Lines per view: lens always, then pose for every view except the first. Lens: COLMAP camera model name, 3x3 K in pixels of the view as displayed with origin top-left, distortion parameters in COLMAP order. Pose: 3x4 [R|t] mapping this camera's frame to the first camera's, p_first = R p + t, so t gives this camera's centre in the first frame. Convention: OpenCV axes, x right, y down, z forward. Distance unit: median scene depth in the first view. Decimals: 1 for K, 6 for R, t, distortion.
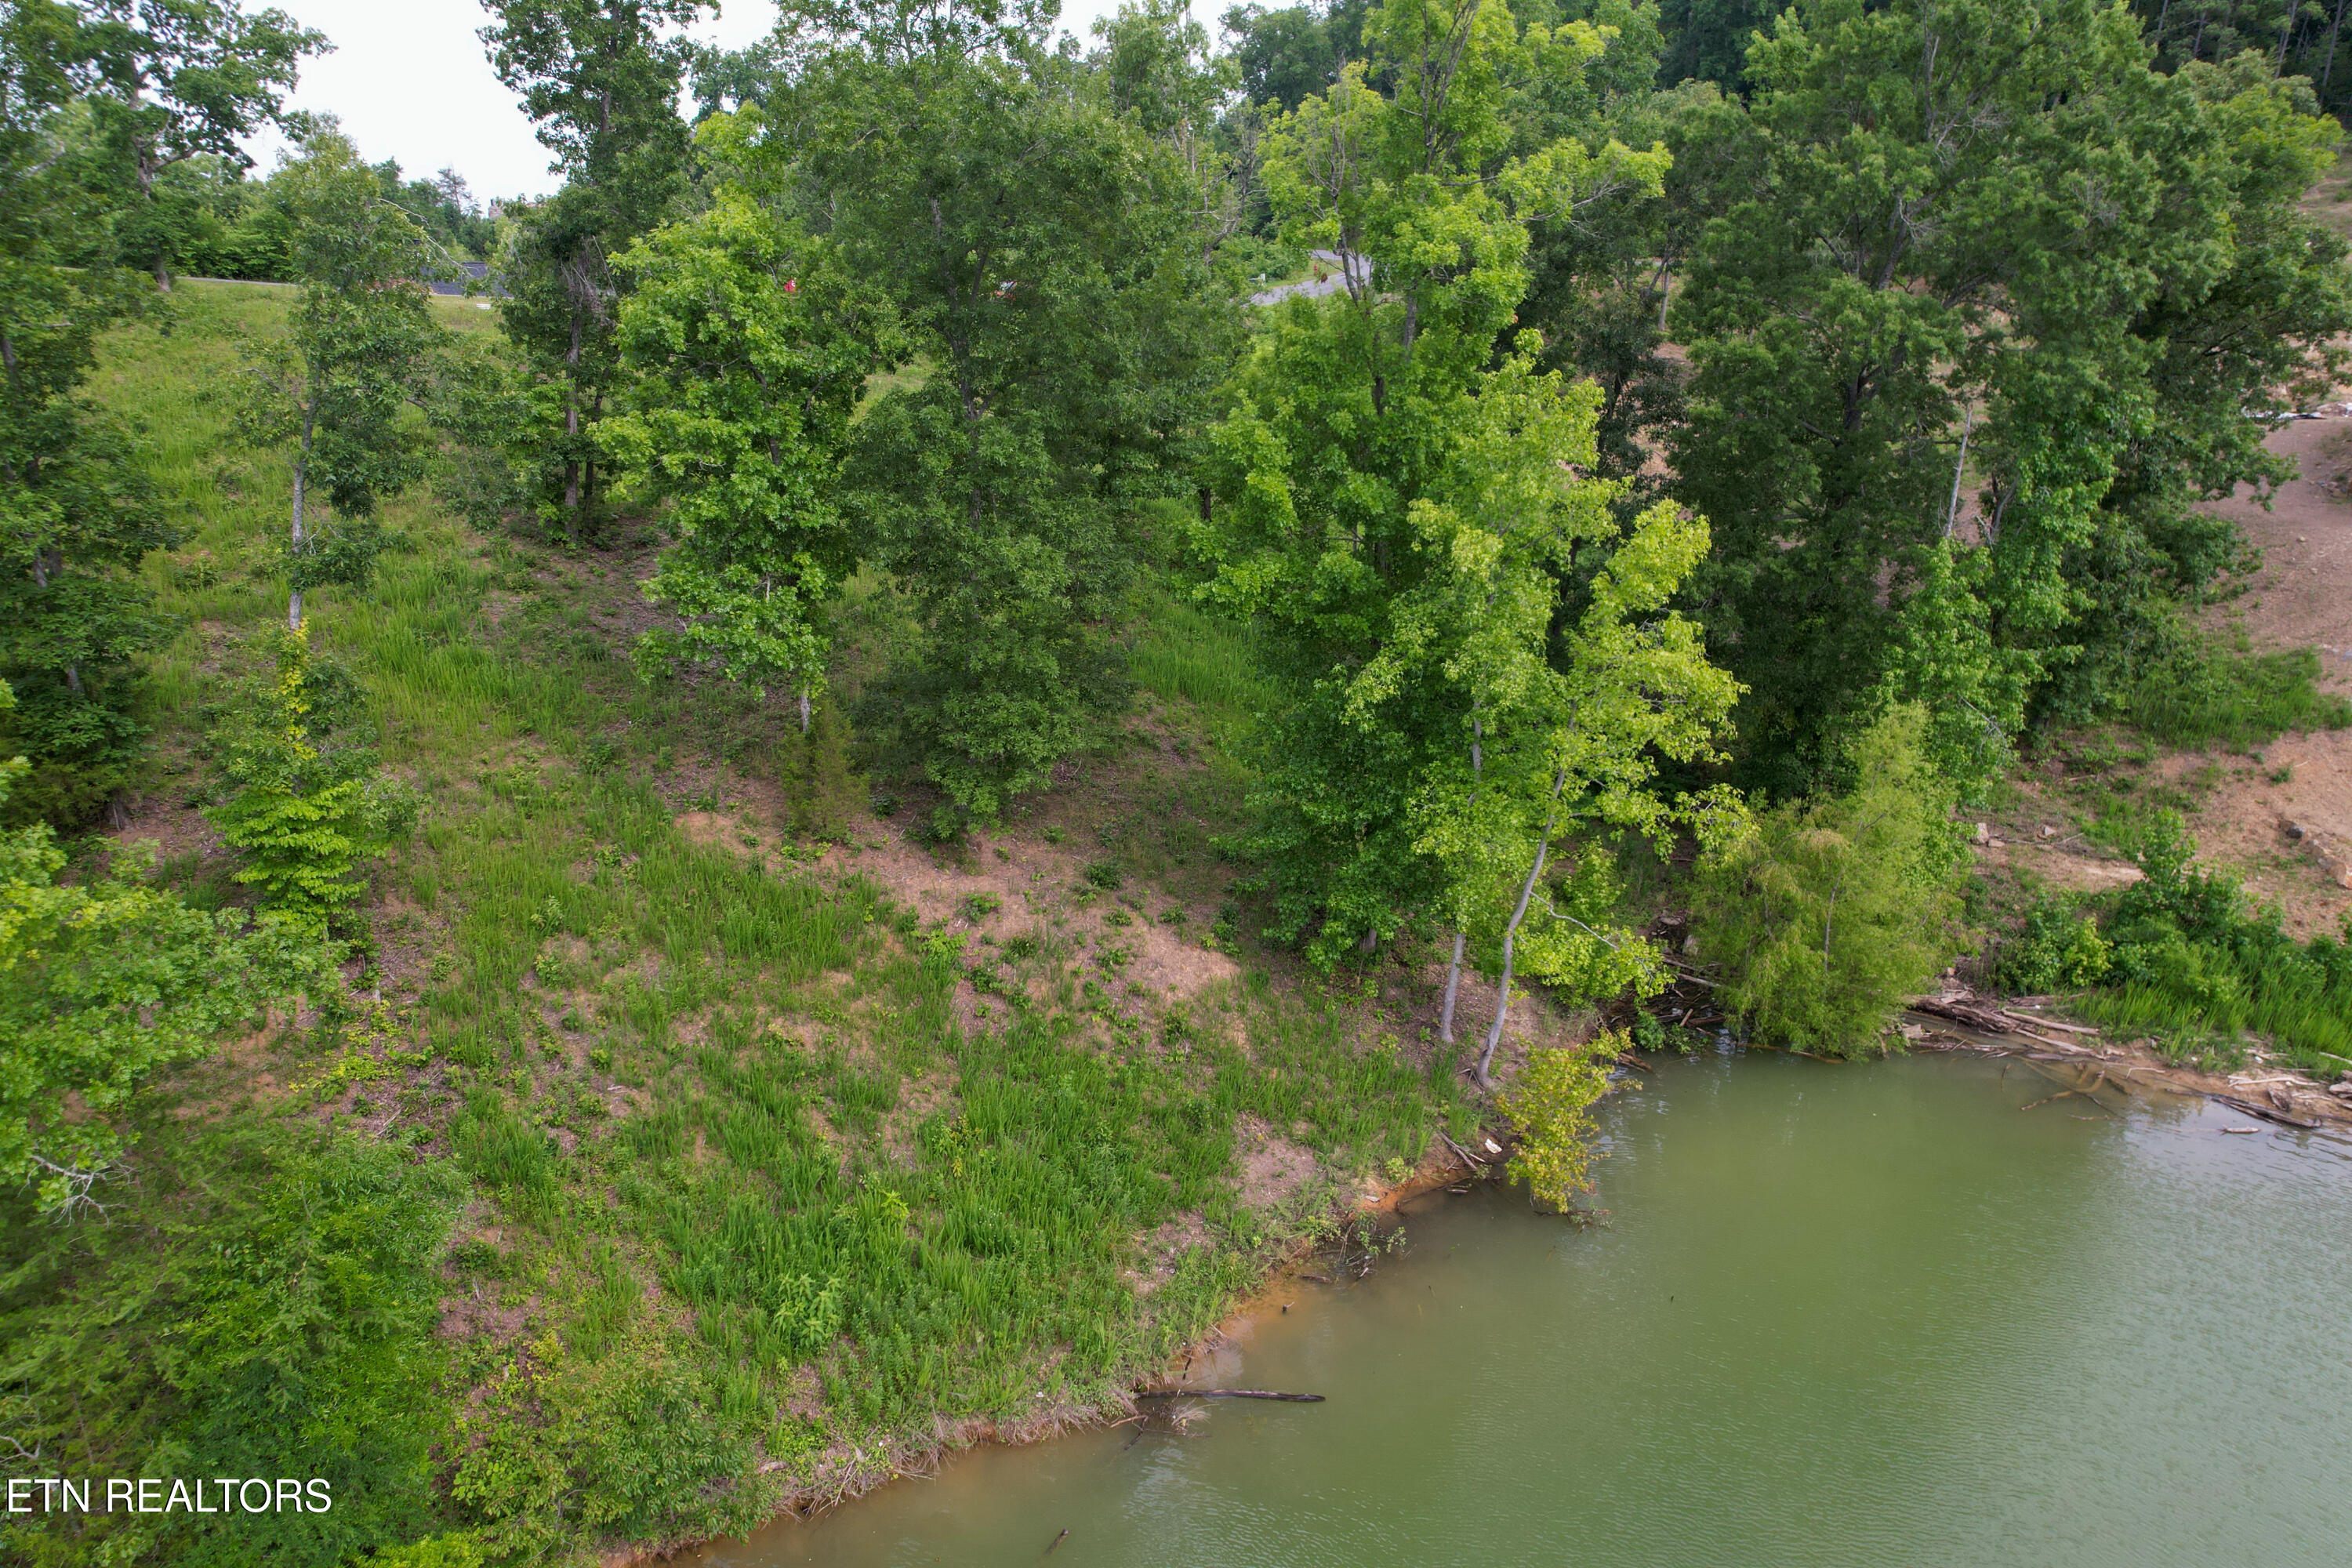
lens RADIAL K [[1508.2, 0, 1206.2], [0, 1508.2, 787.8], [0, 0, 1]] dist [-0.080392, 0.101159]
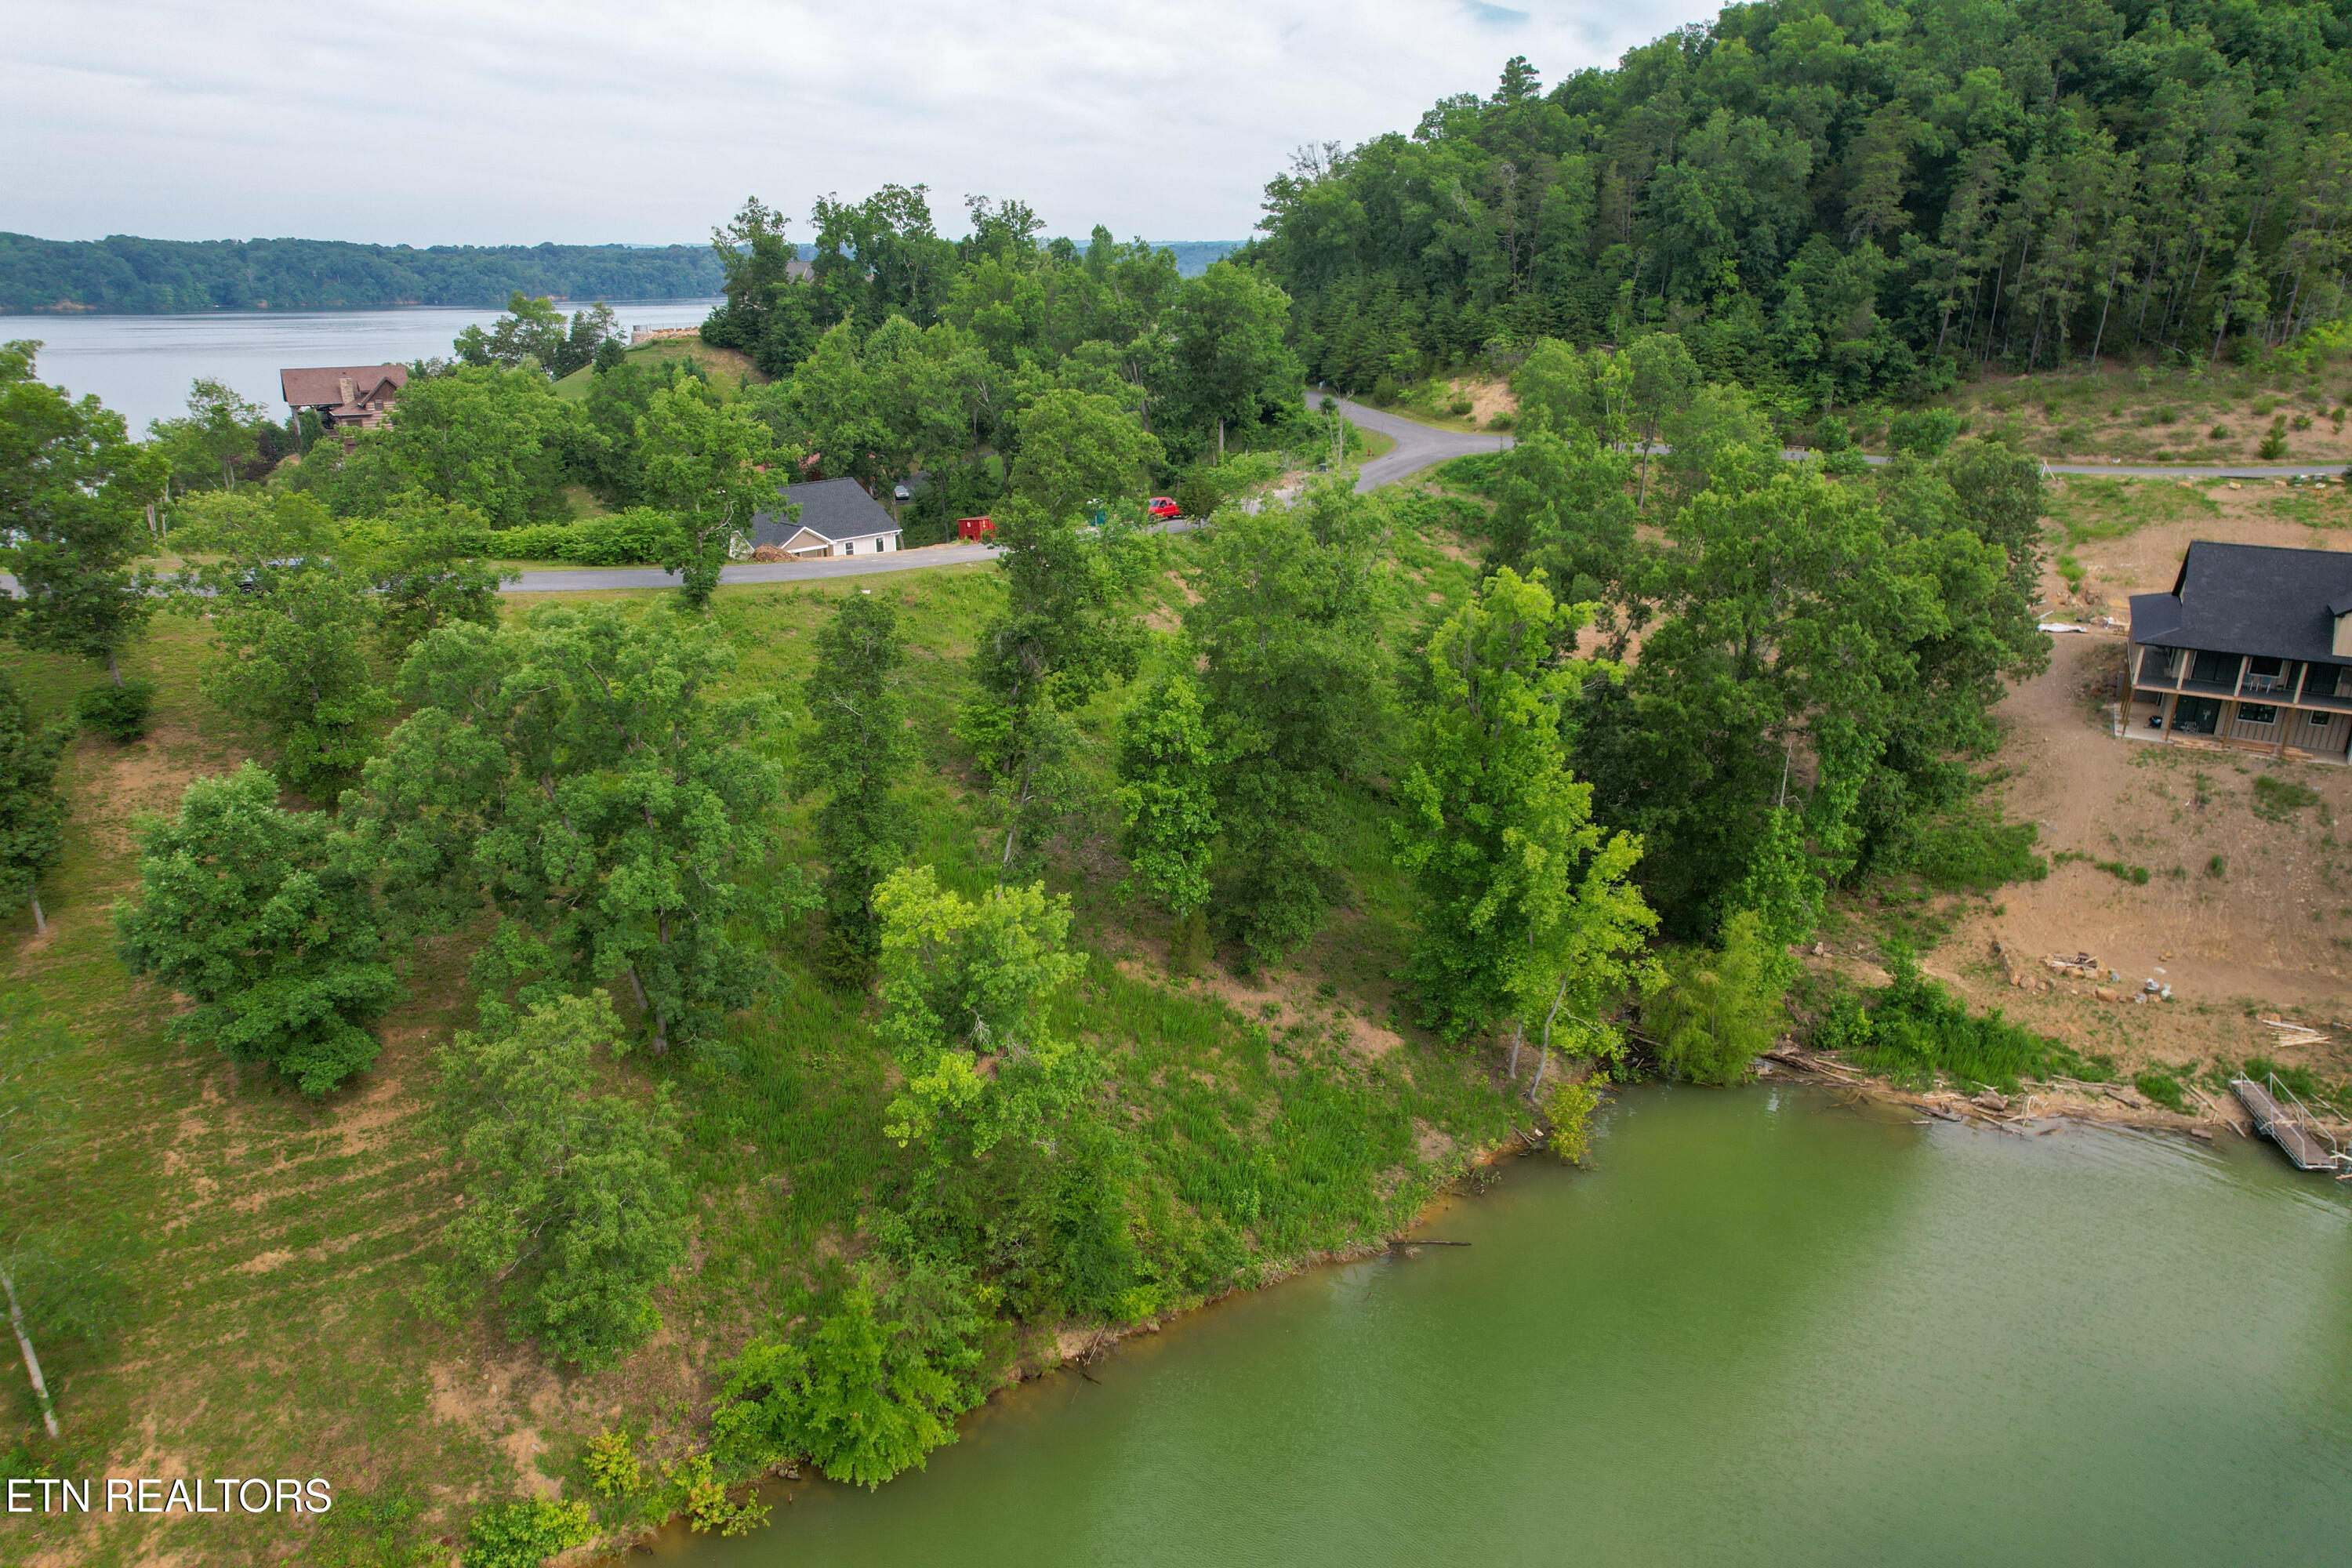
lens RADIAL K [[1525.4, 0, 1186.6], [0, 1525.4, 774.9], [0, 0, 1]] dist [-0.076987, 0.076505]
pose [[0.999988, -0.001922, -0.004415, -0.256603], [0.001900, 0.999985, -0.005195, -0.217329], [0.004425, 0.005187, 0.999977, -0.974375]]
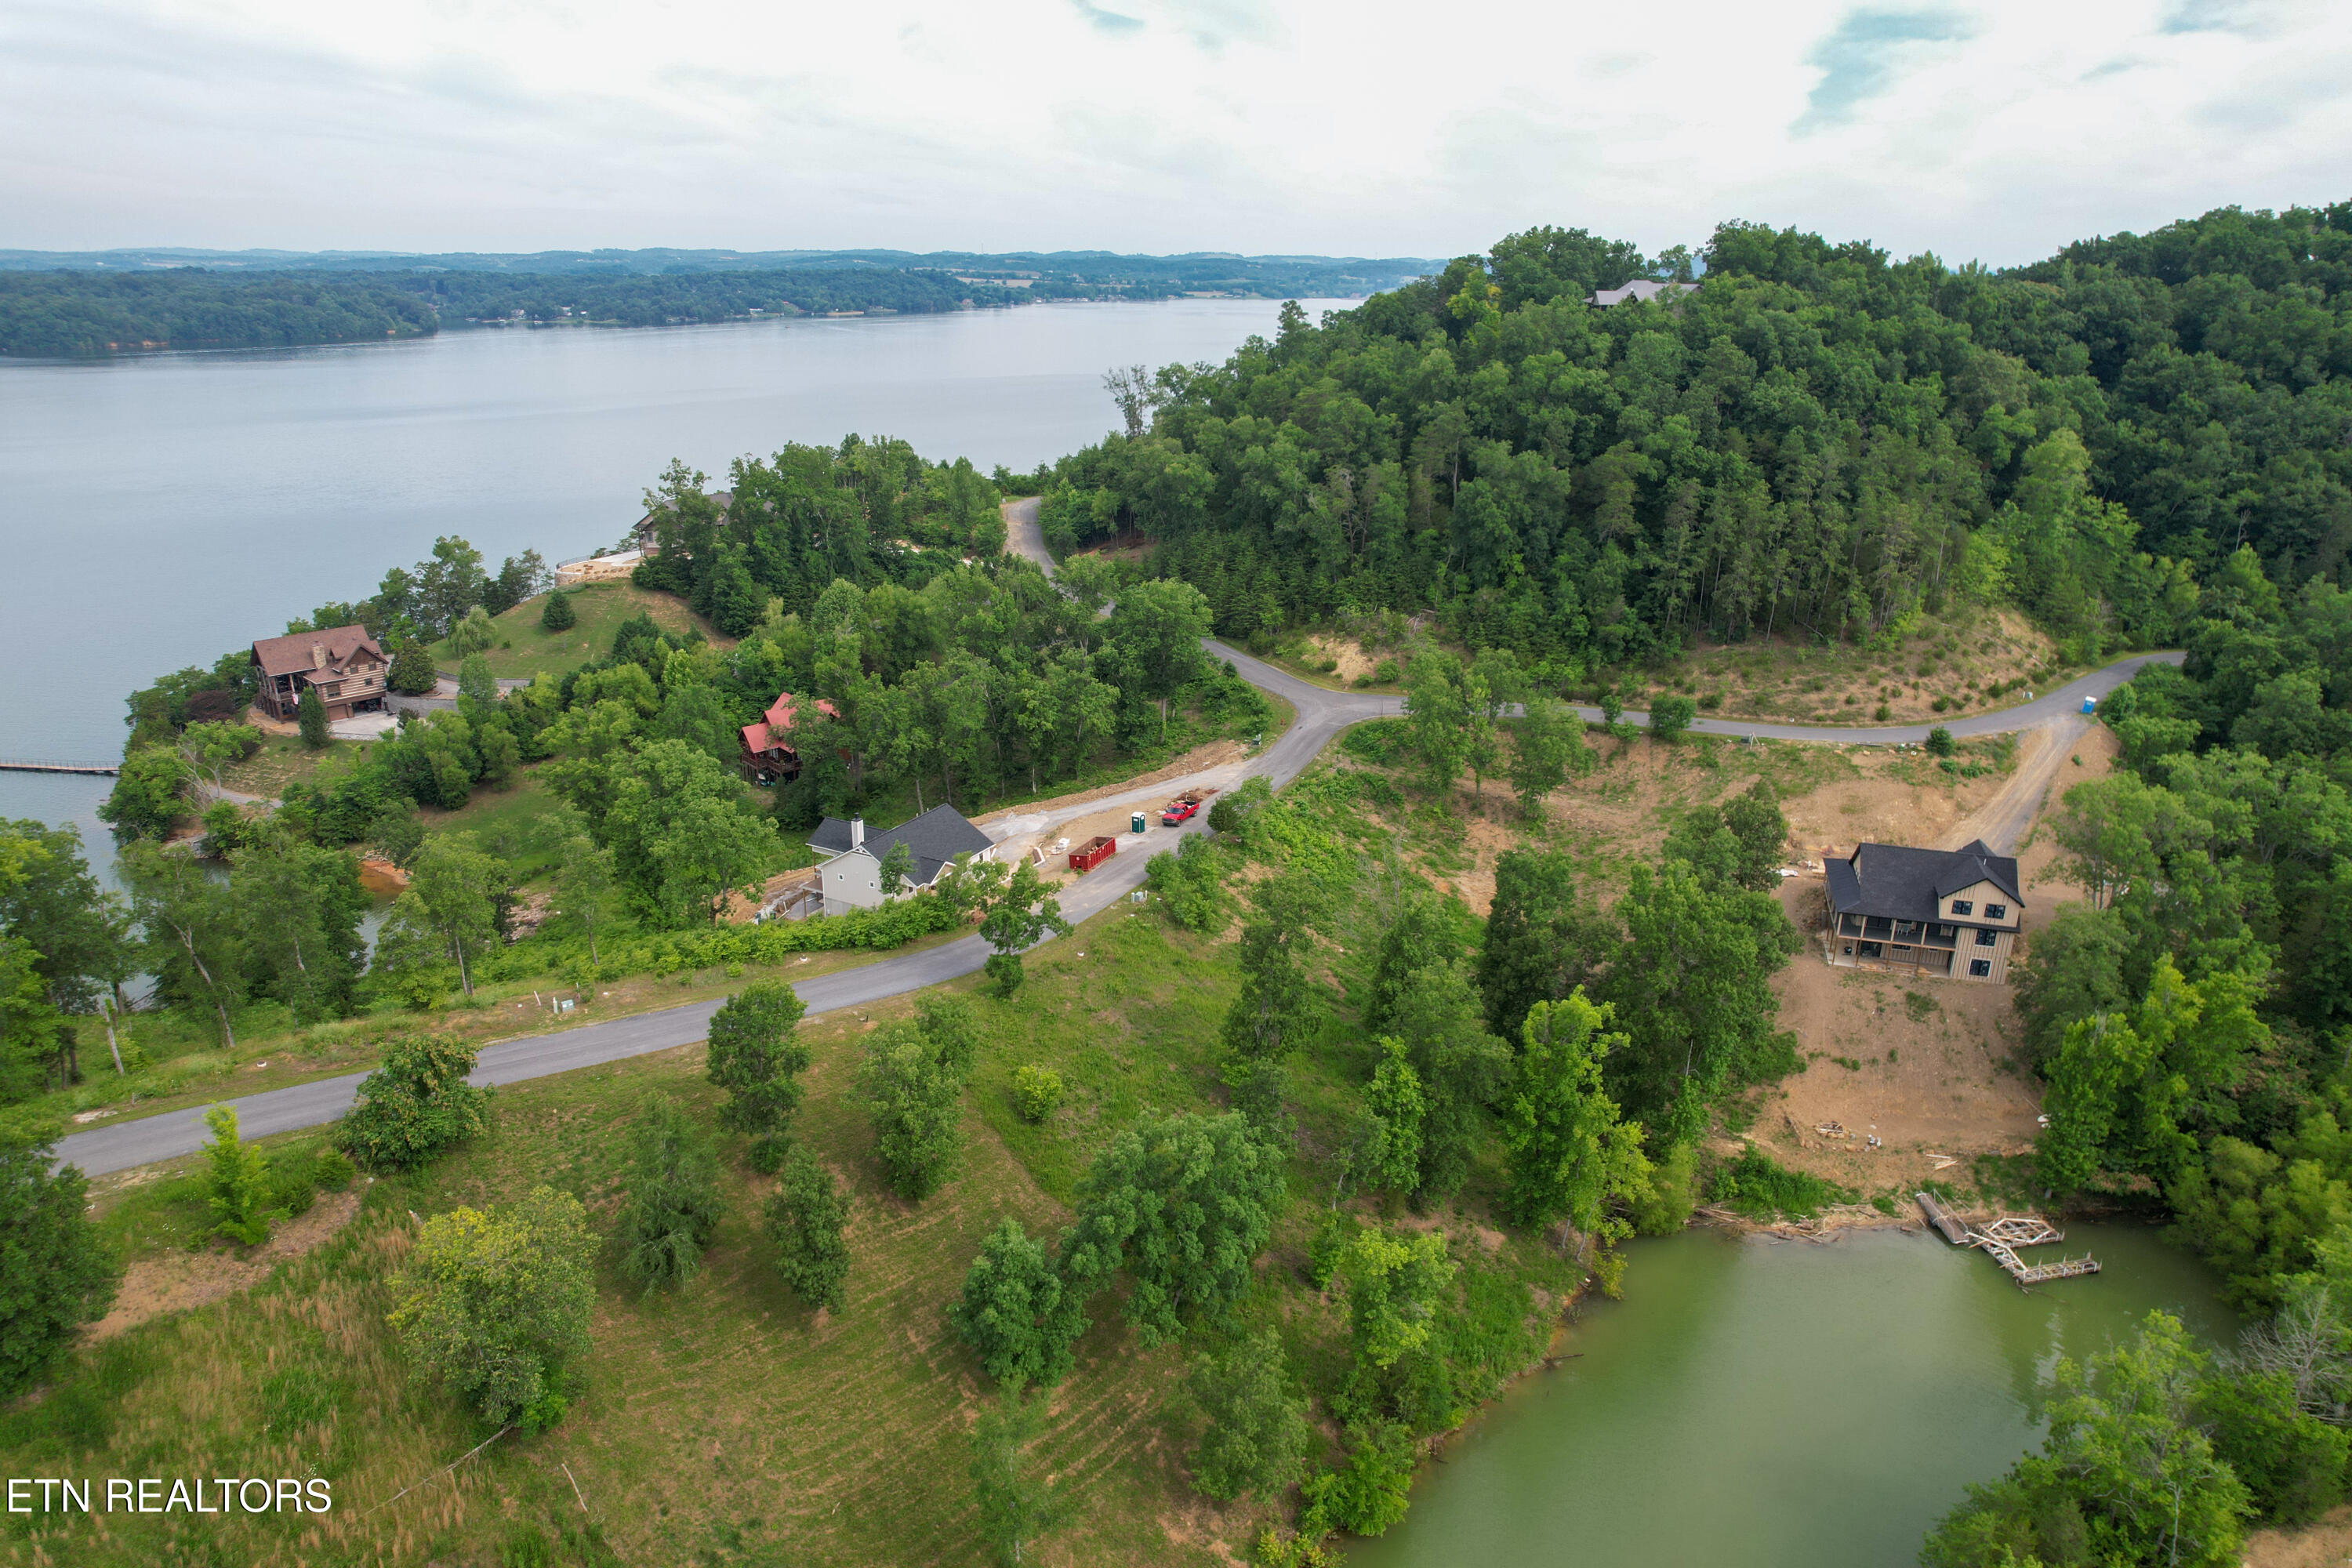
lens RADIAL K [[1521.6, 0, 1176.0], [0, 1521.6, 784.0], [0, 0, 1]] dist [-0.073884, 0.052719]
pose [[0.975173, -0.077393, 0.207479, -1.390103], [0.076591, 0.996991, 0.011906, -1.037556], [-0.207776, 0.004281, 0.978167, -2.264805]]
